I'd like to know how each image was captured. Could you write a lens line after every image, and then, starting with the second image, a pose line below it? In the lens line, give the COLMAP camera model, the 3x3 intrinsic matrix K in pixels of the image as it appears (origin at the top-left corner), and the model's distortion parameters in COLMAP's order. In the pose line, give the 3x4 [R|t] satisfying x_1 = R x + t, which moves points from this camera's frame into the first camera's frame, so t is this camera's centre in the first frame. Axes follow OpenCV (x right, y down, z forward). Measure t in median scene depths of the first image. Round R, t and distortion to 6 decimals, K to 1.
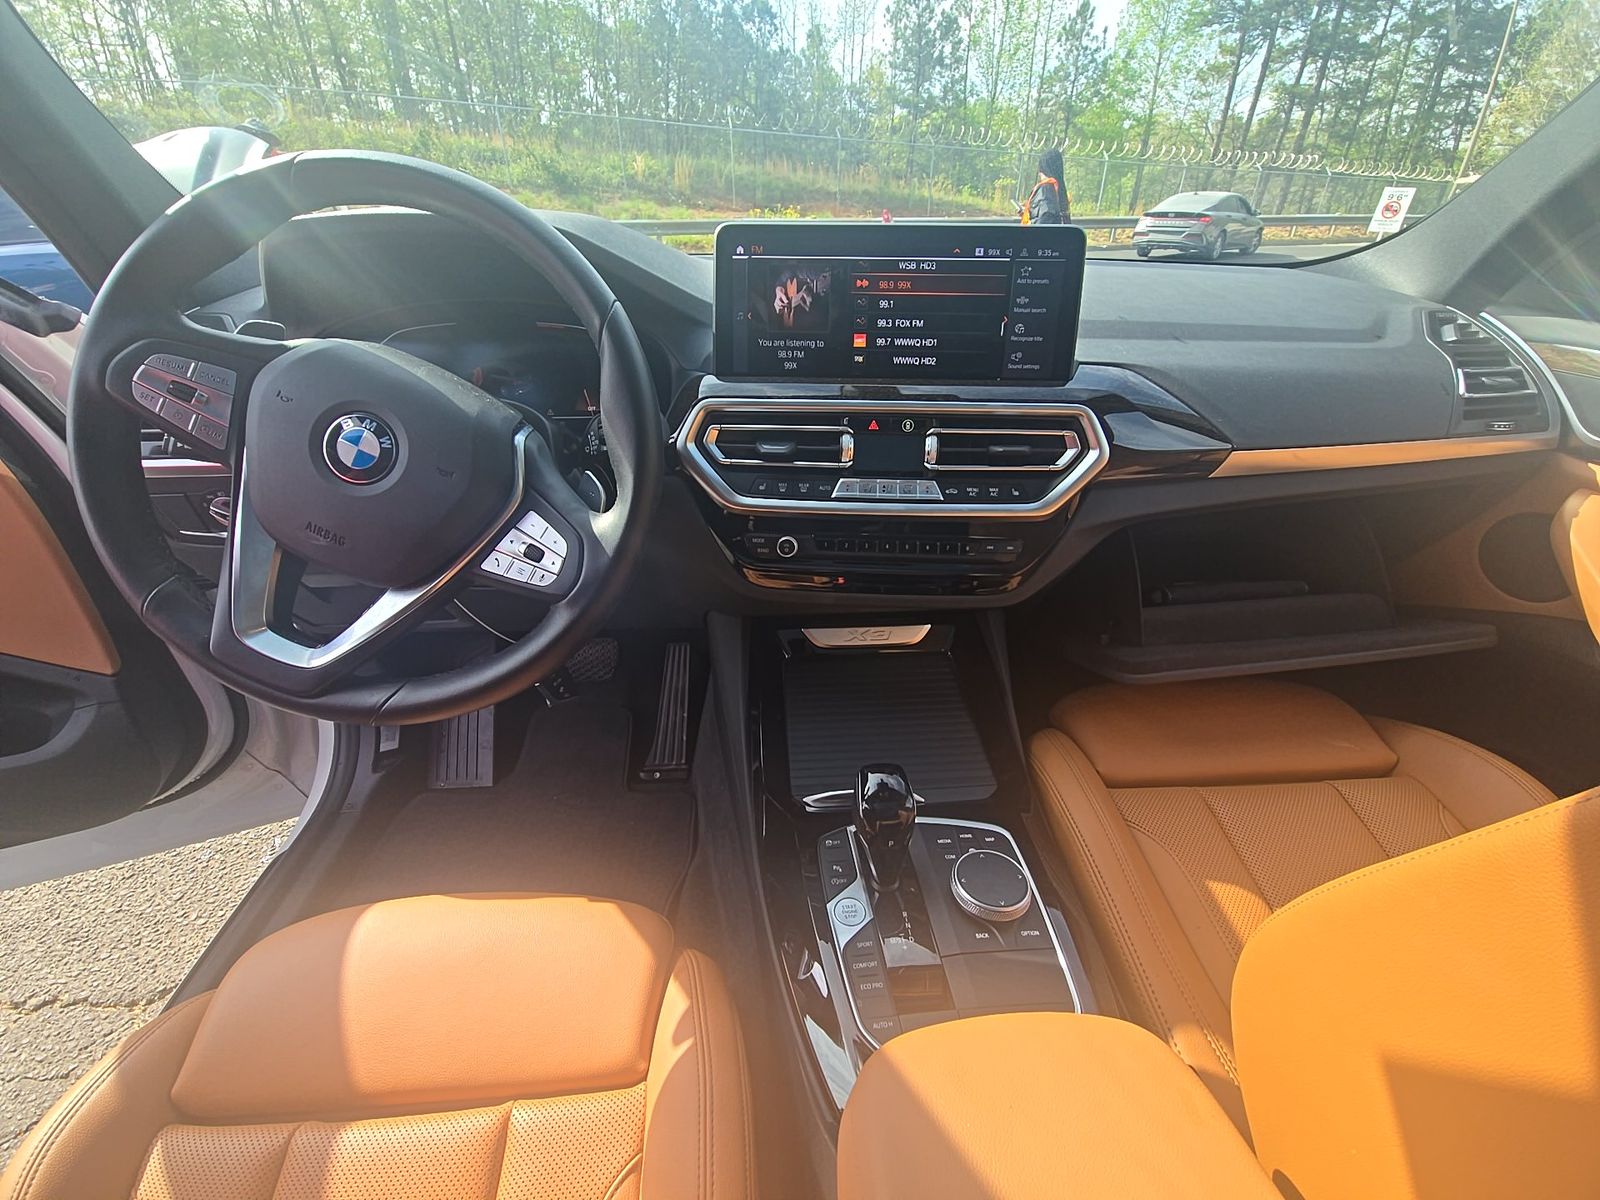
lens RADIAL K [[639.1, 0, 801.0], [0, 639.1, 599.4], [0, 0, 1]] dist [0.003096, 0.000172]
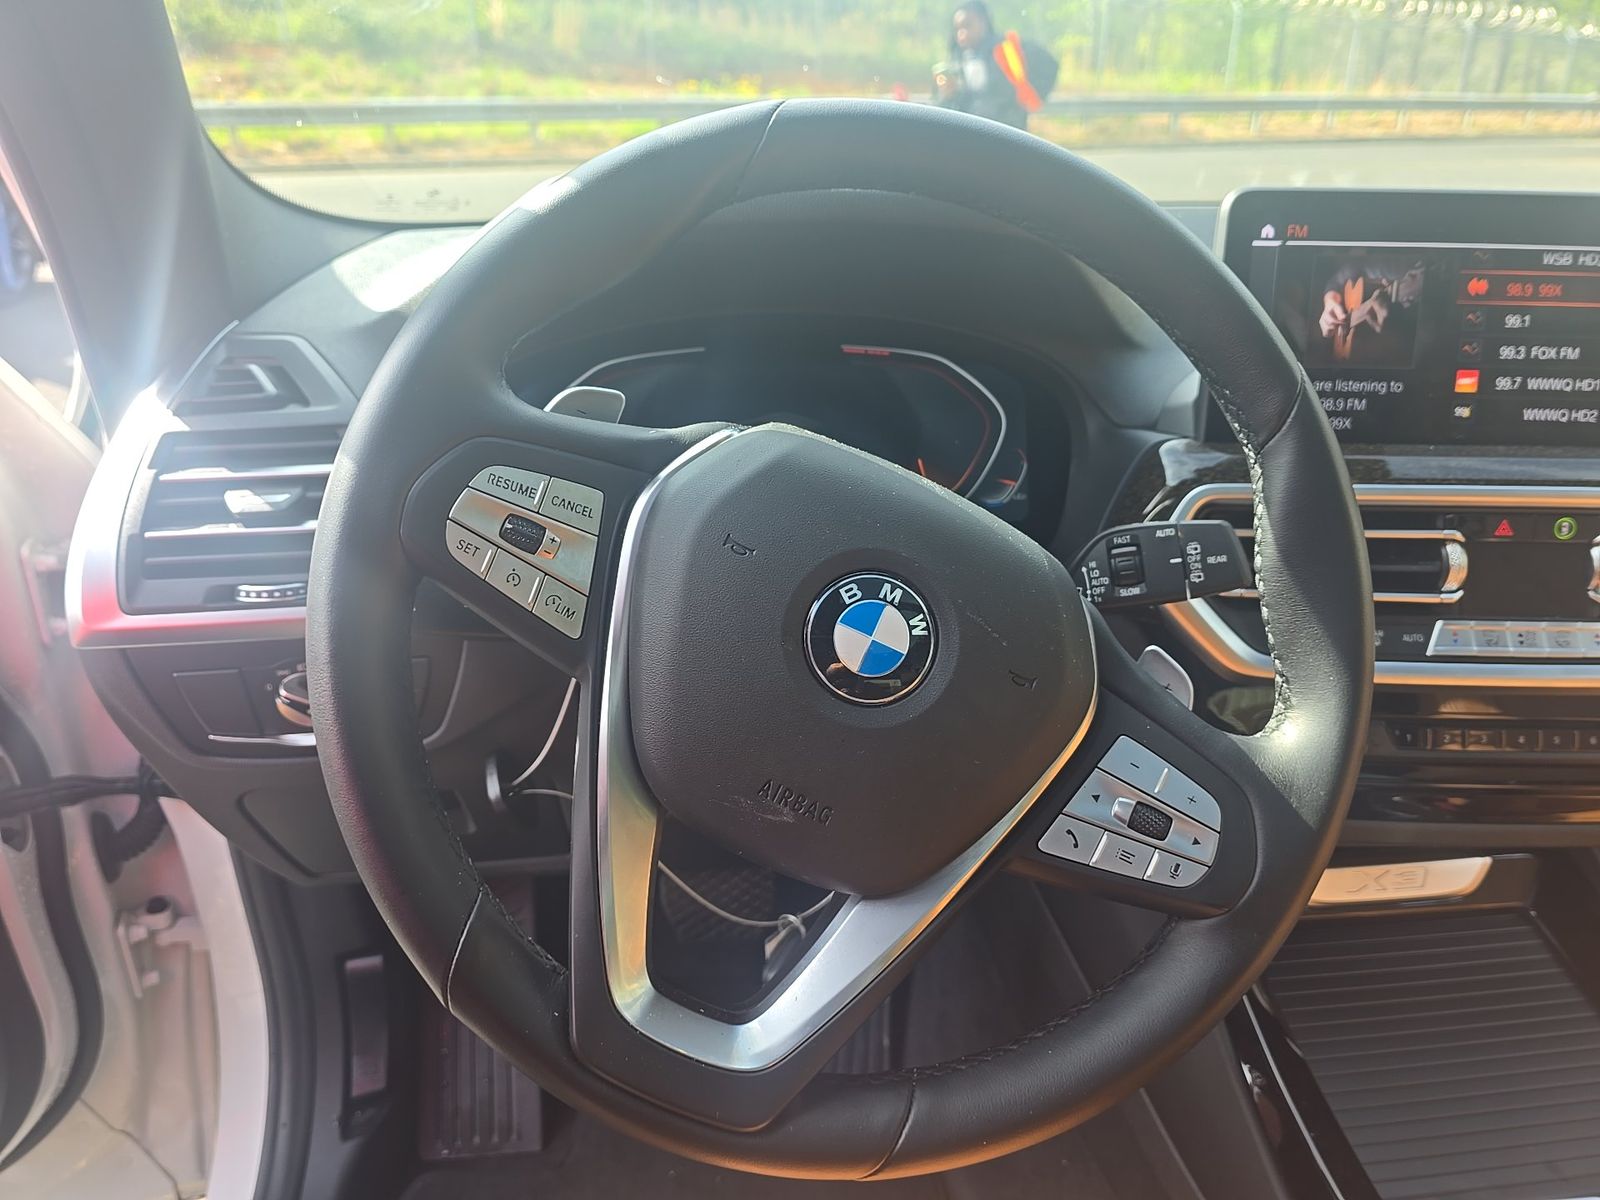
lens RADIAL K [[1092.5, 0, 796.6], [0, 1092.5, 602.2], [0, 0, 1]] dist [0.004656, -0.018468]
pose [[0.999187, -0.014286, 0.037697, -0.545695], [0.018053, 0.994665, -0.101564, -0.122138], [-0.036045, 0.102162, 0.994114, 0.076519]]
